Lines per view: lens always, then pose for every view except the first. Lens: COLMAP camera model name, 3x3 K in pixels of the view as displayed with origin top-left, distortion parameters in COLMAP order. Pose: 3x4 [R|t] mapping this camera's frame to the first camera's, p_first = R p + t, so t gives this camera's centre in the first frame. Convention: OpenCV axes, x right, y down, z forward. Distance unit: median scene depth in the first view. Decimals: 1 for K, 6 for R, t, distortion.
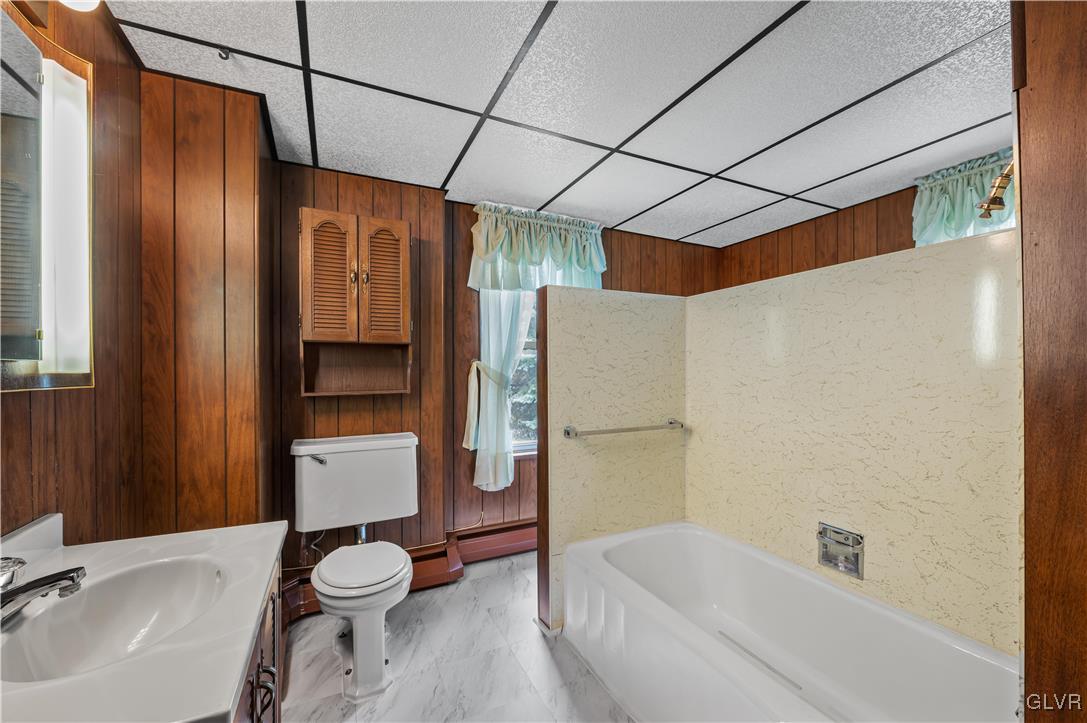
lens RADIAL K [[440.2, 0, 546.5], [0, 440.2, 373.2], [0, 0, 1]] dist [-0.001907, -0.000702]
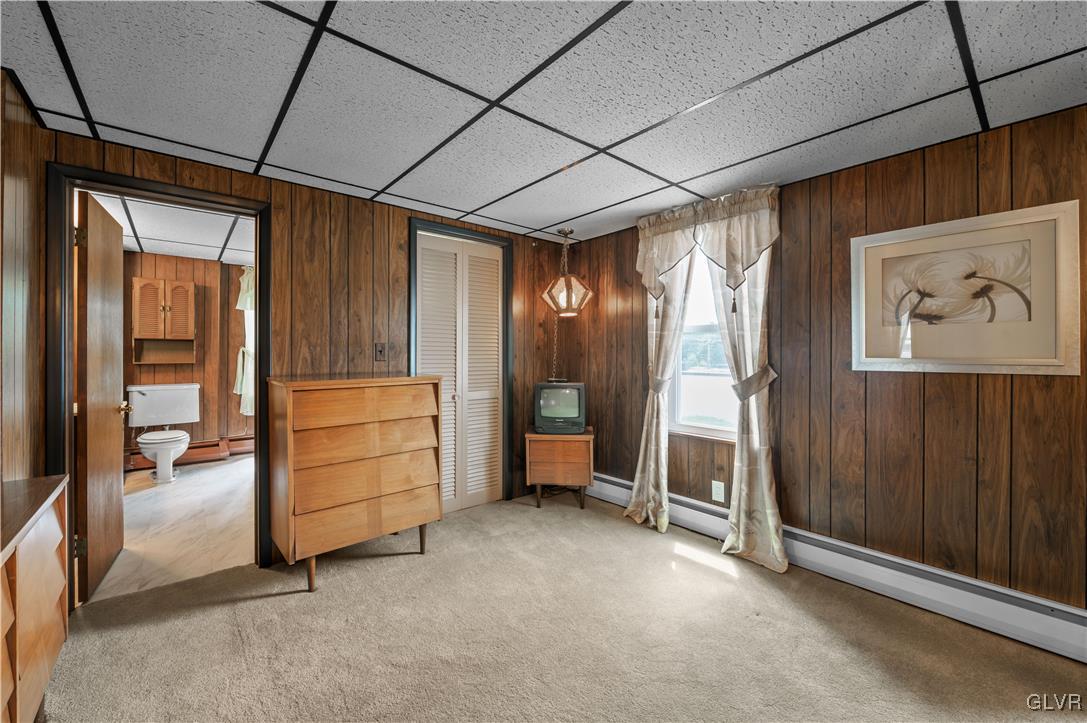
lens RADIAL K [[440.2, 0, 542.9], [0, 440.2, 352.3], [0, 0, 1]] dist [-0.001907, -0.000702]
pose [[0.967857, 0.005107, 0.251448, 0.731306], [-0.003216, 0.999963, -0.007934, 0.005157], [-0.251479, 0.006870, 0.967838, -1.374474]]
